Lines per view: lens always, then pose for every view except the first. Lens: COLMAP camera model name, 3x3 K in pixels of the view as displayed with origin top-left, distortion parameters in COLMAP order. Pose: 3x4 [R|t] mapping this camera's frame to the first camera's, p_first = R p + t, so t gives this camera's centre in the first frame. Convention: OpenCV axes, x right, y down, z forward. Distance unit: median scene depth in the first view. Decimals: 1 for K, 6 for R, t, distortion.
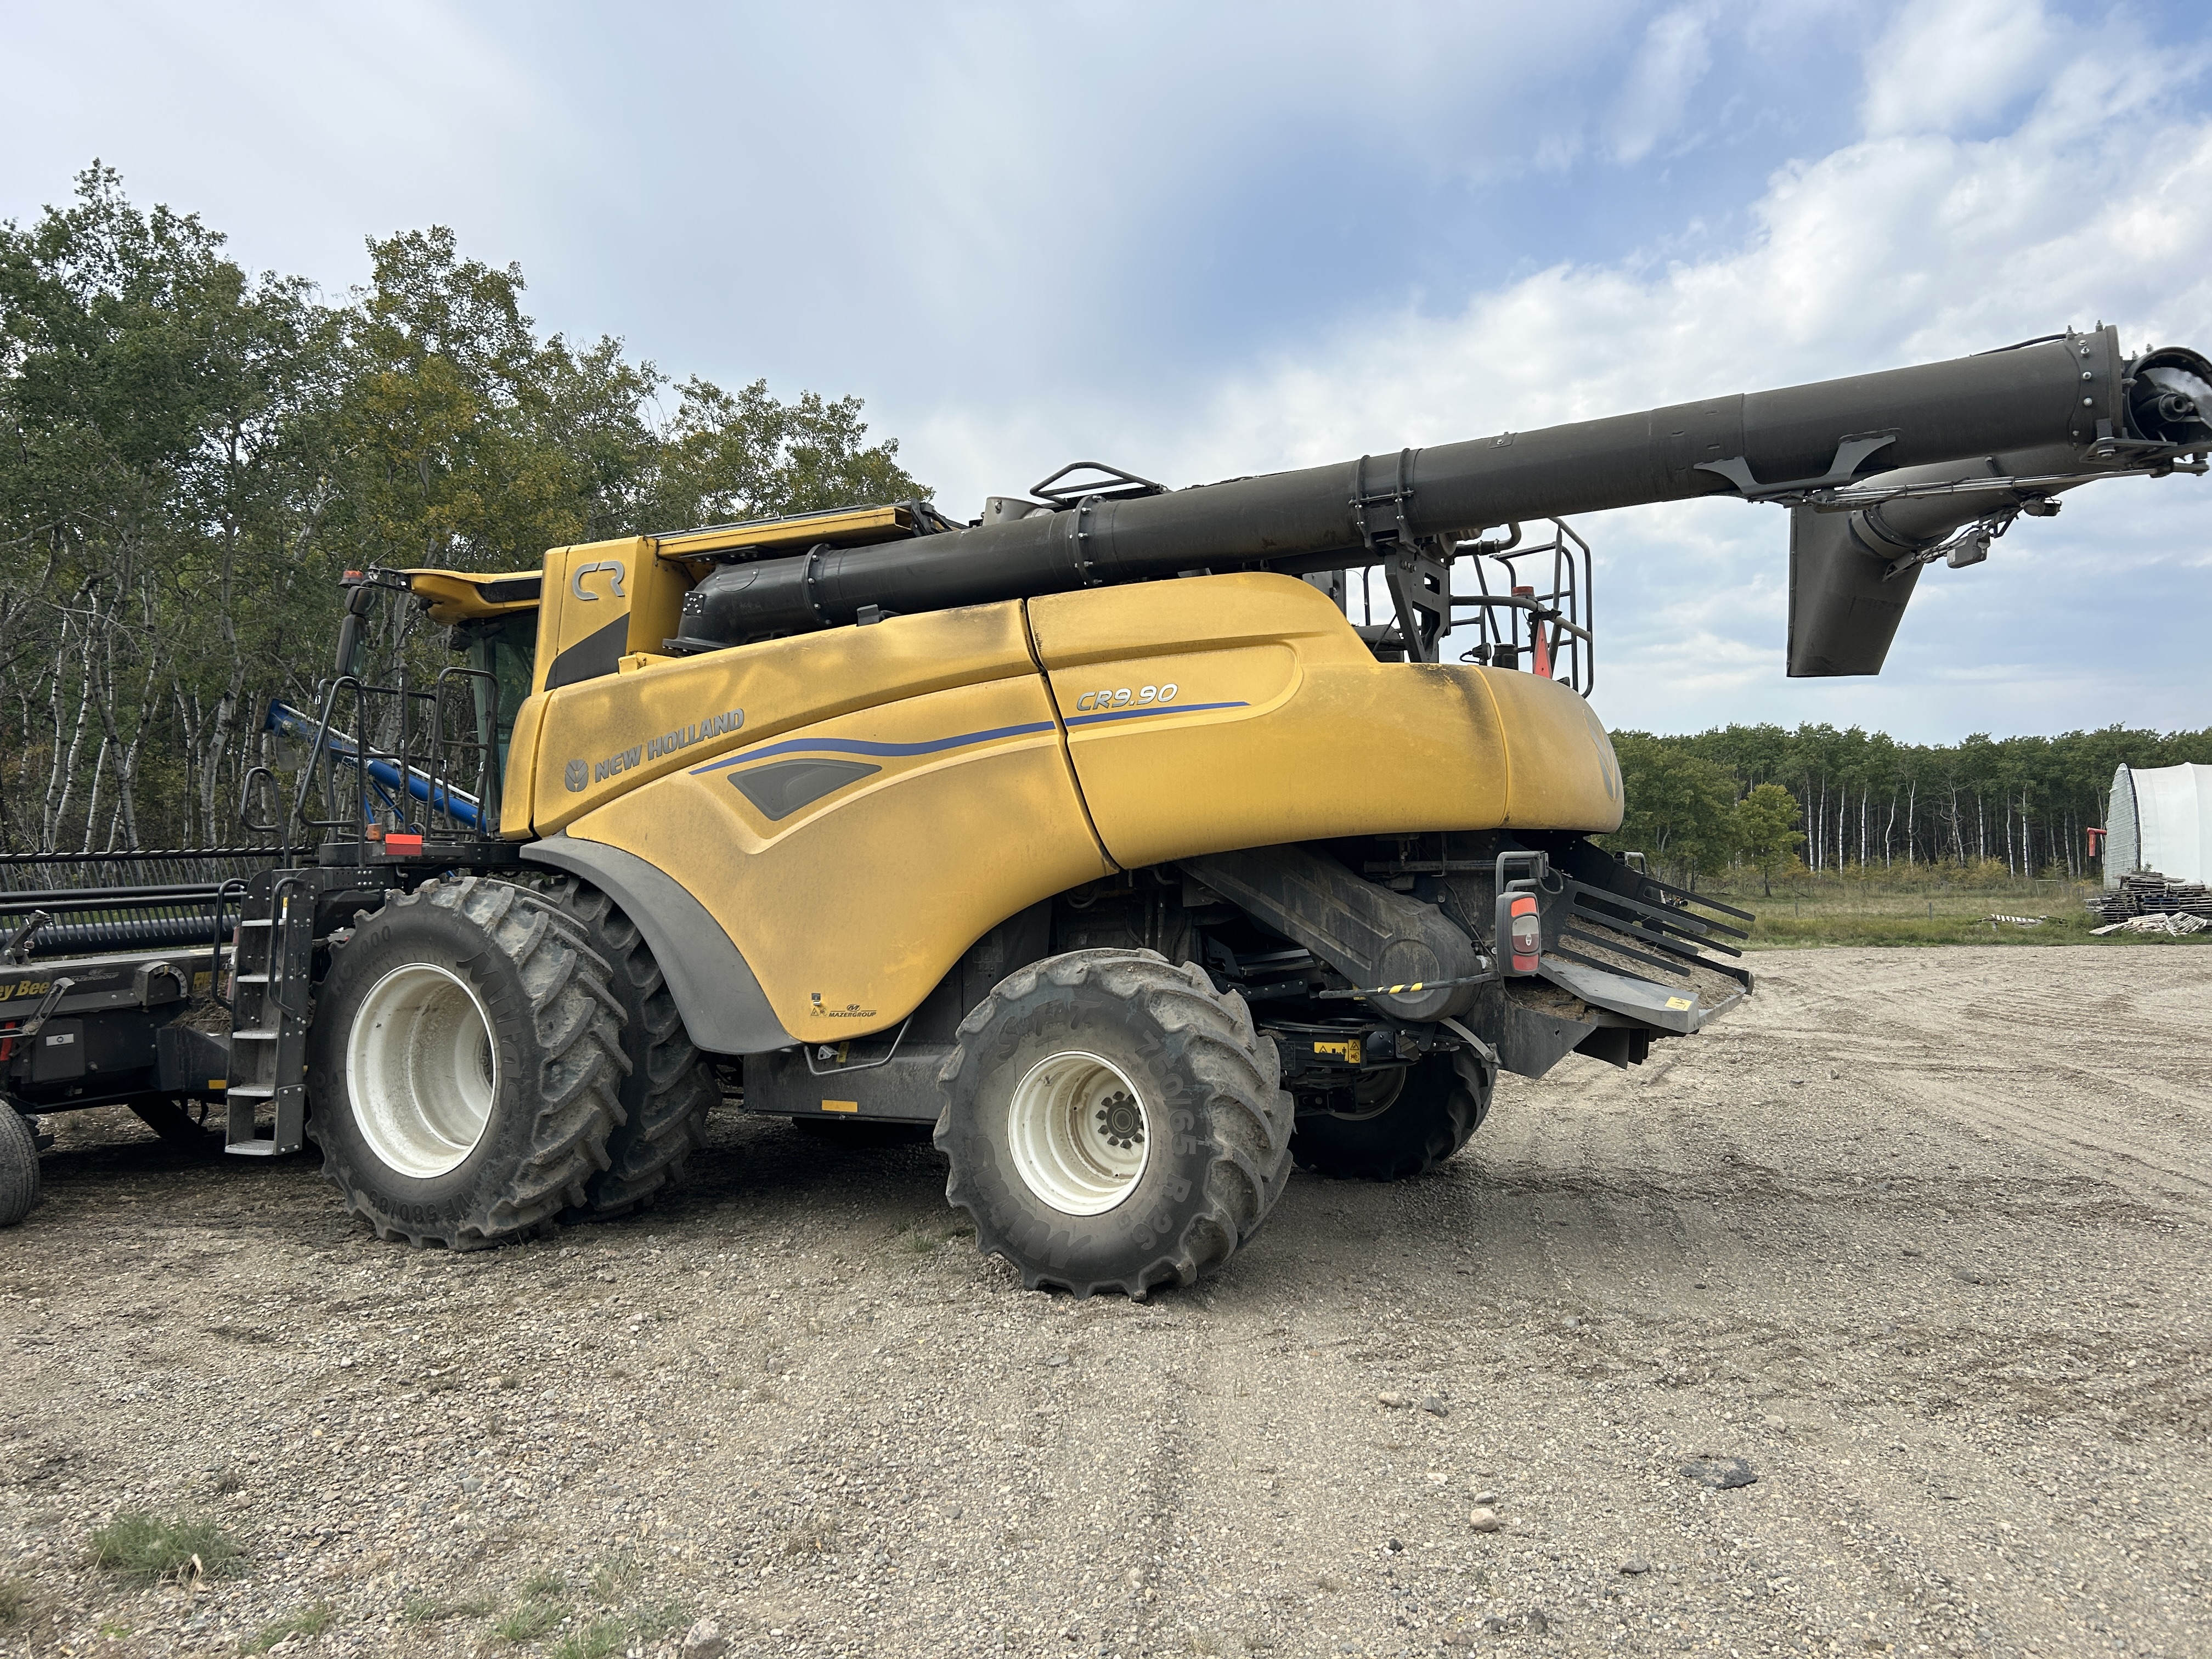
lens RADIAL K [[1695.3, 0, 1109.5], [0, 1695.3, 824.2], [0, 0, 1]] dist [-0.000345, -0.007246]
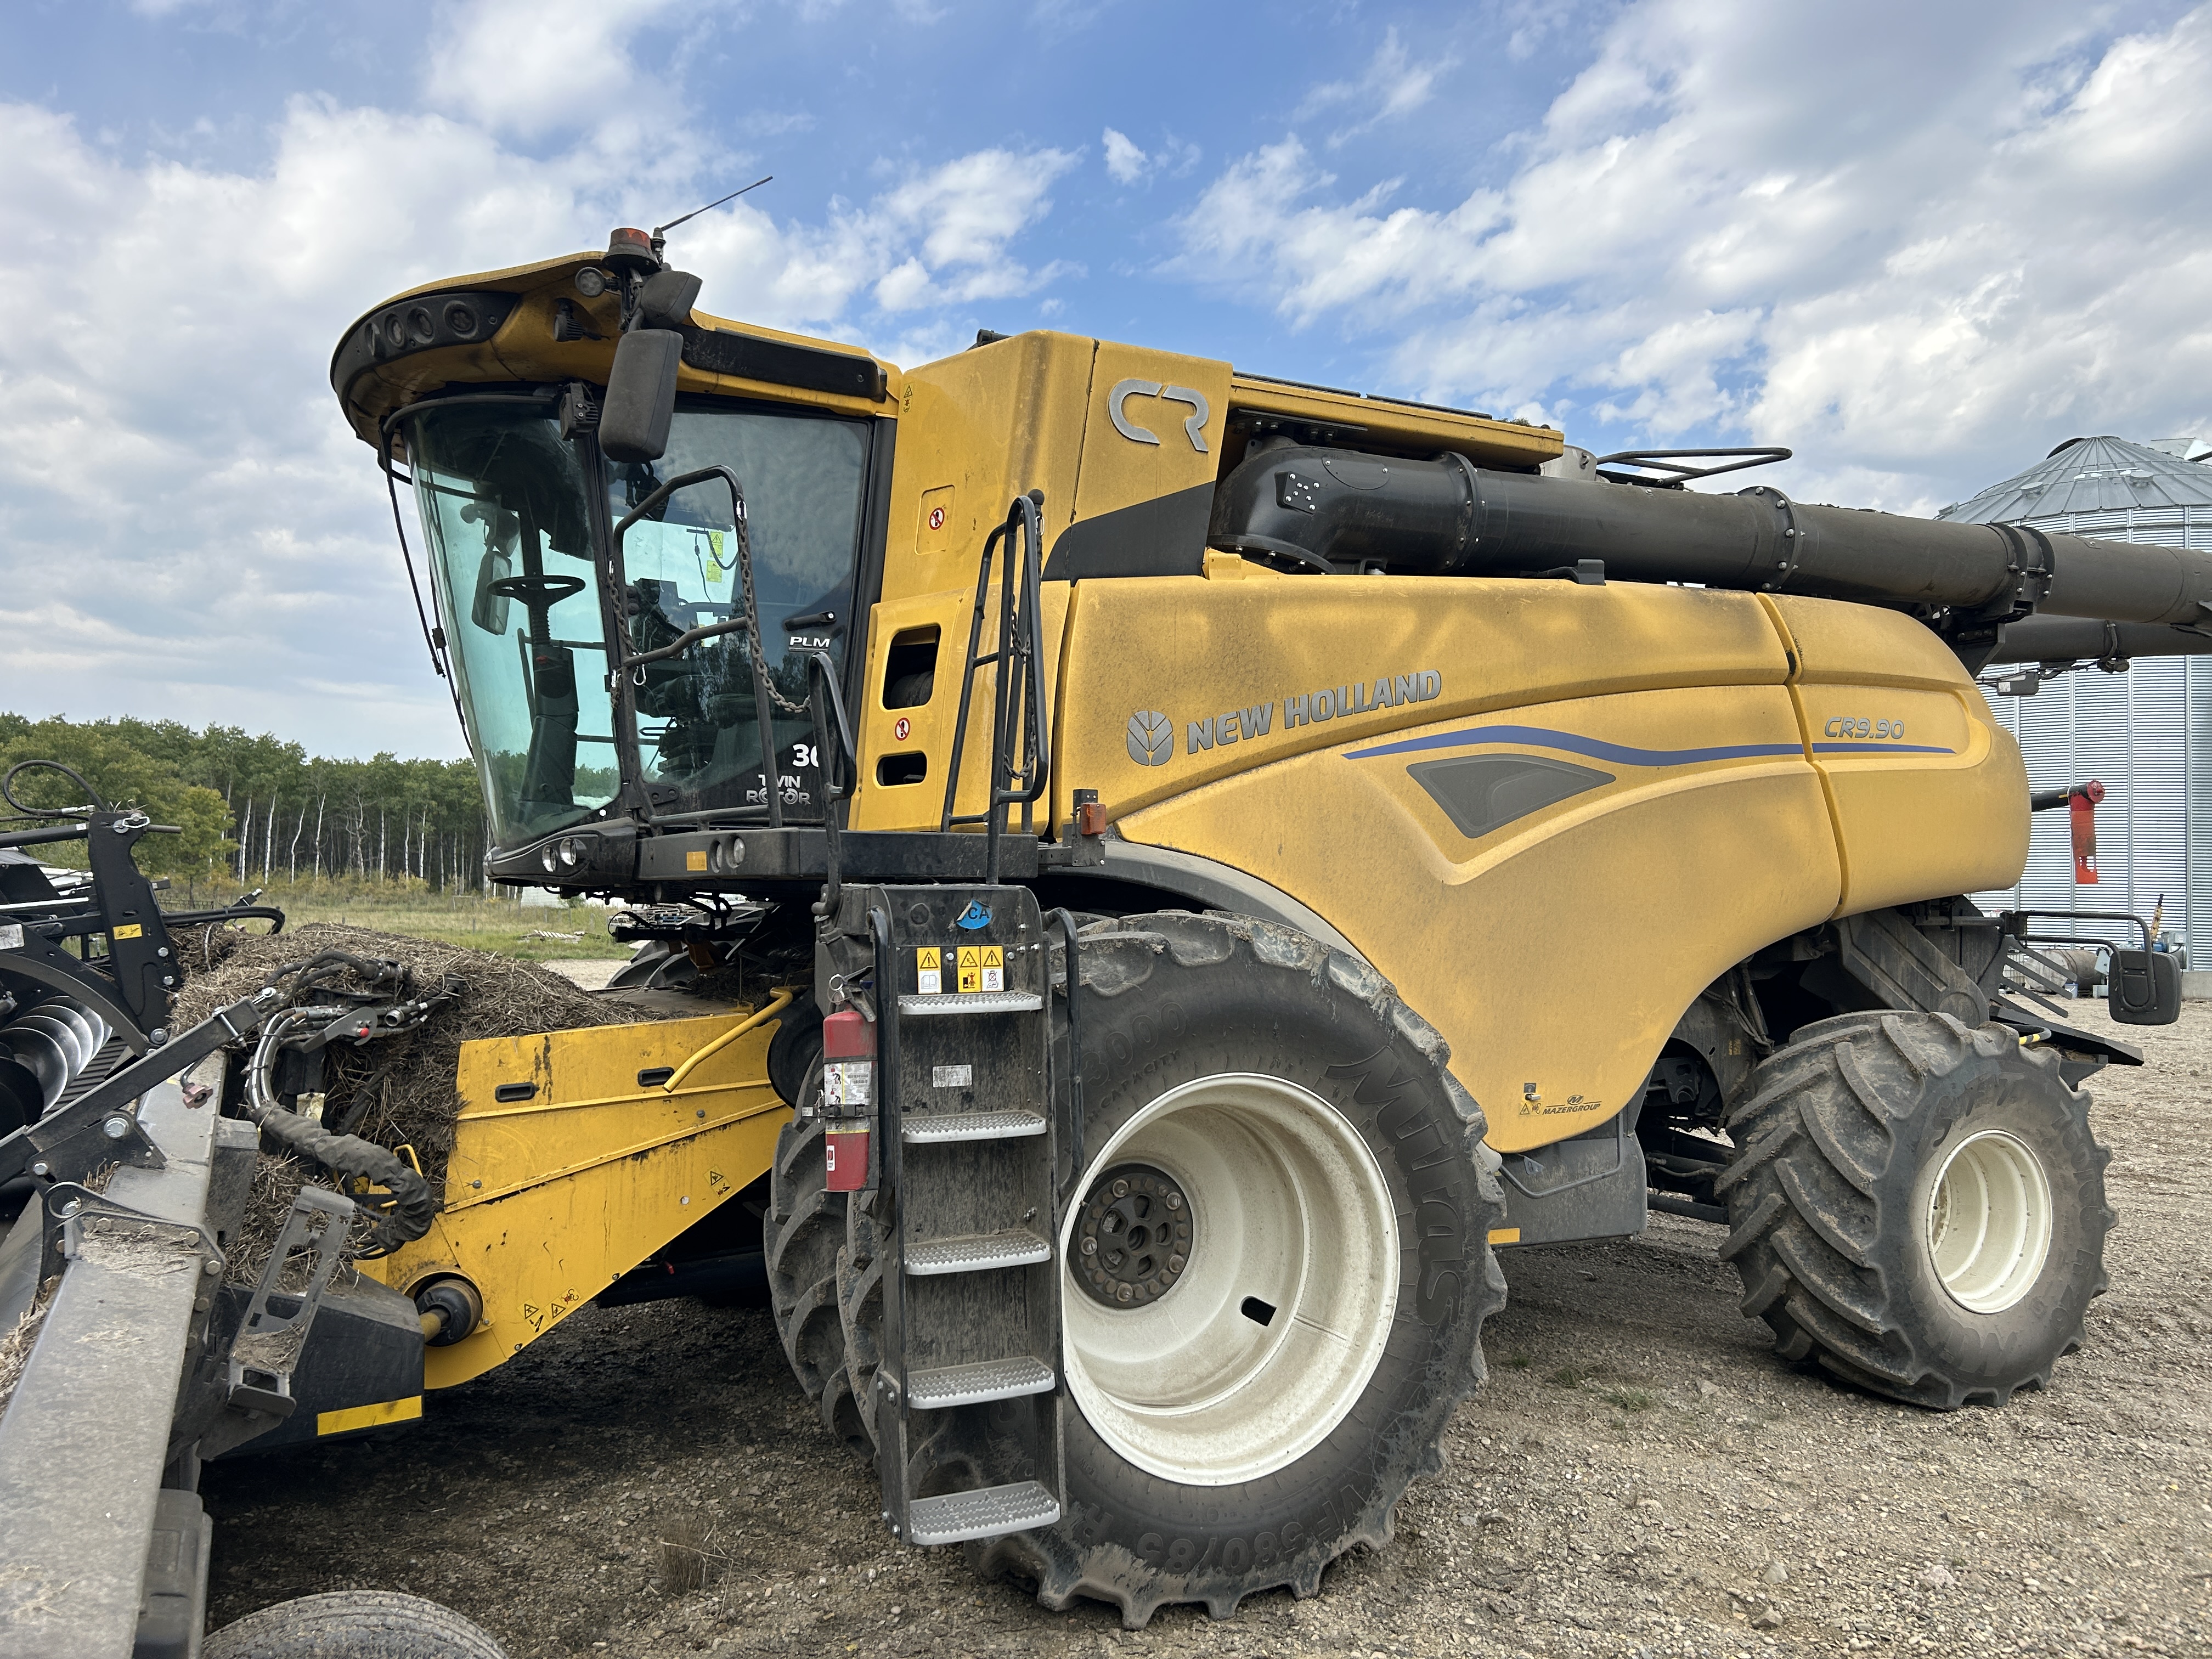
lens RADIAL K [[1695.3, 0, 1107.1], [0, 1695.3, 839.2], [0, 0, 1]] dist [-0.000345, -0.007246]
pose [[0.604723, 0.049449, 0.794899, -0.816895], [-0.050918, 0.998429, -0.023374, 0.021570], [-0.794806, -0.026340, 0.606291, 0.675872]]
